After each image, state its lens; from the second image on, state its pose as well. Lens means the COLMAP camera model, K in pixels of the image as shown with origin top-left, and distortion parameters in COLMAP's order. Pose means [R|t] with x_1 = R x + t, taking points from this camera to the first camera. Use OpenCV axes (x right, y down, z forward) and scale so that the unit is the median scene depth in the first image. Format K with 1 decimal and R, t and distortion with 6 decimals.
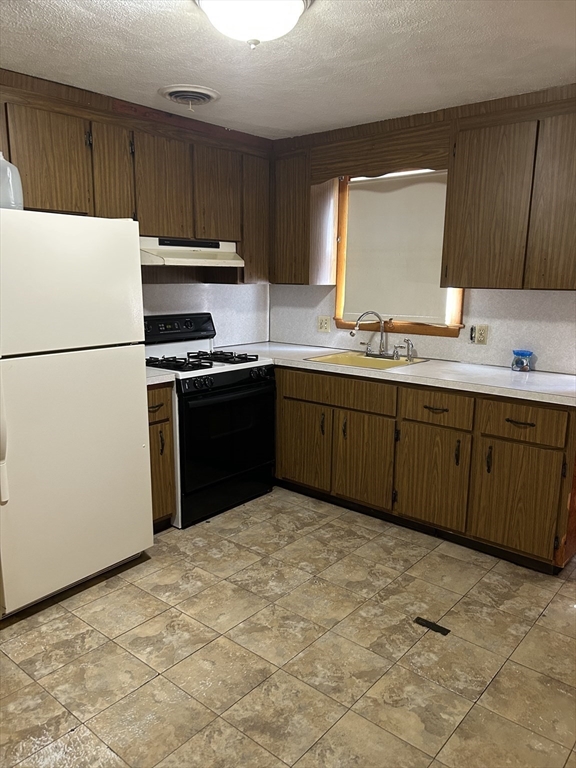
lens RADIAL K [[579.8, 0, 287.5], [0, 579.8, 387.2], [0, 0, 1]] dist [0.053079, -0.057340]
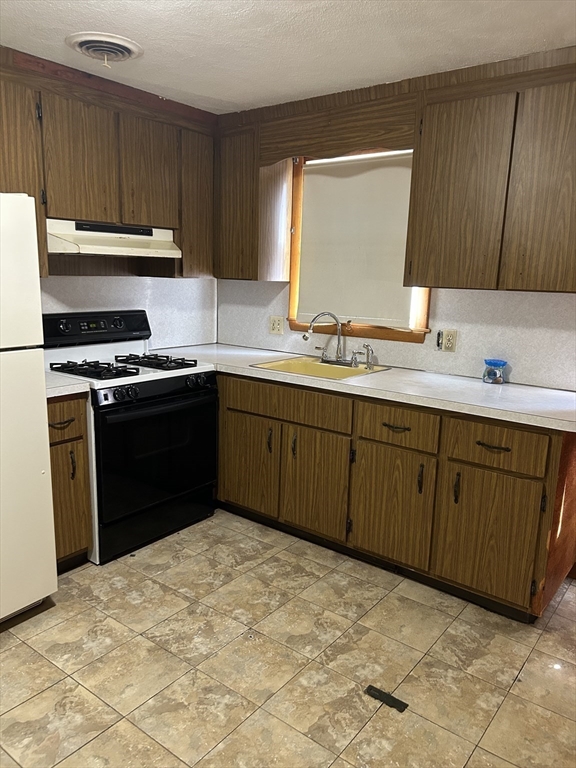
lens RADIAL K [[579.8, 0, 287.5], [0, 579.8, 387.2], [0, 0, 1]] dist [0.053079, -0.057340]
pose [[0.998716, 0.009565, 0.049742, 0.050159], [-0.009742, 0.999947, 0.003334, -0.022846], [-0.049707, -0.003814, 0.998757, 0.148105]]
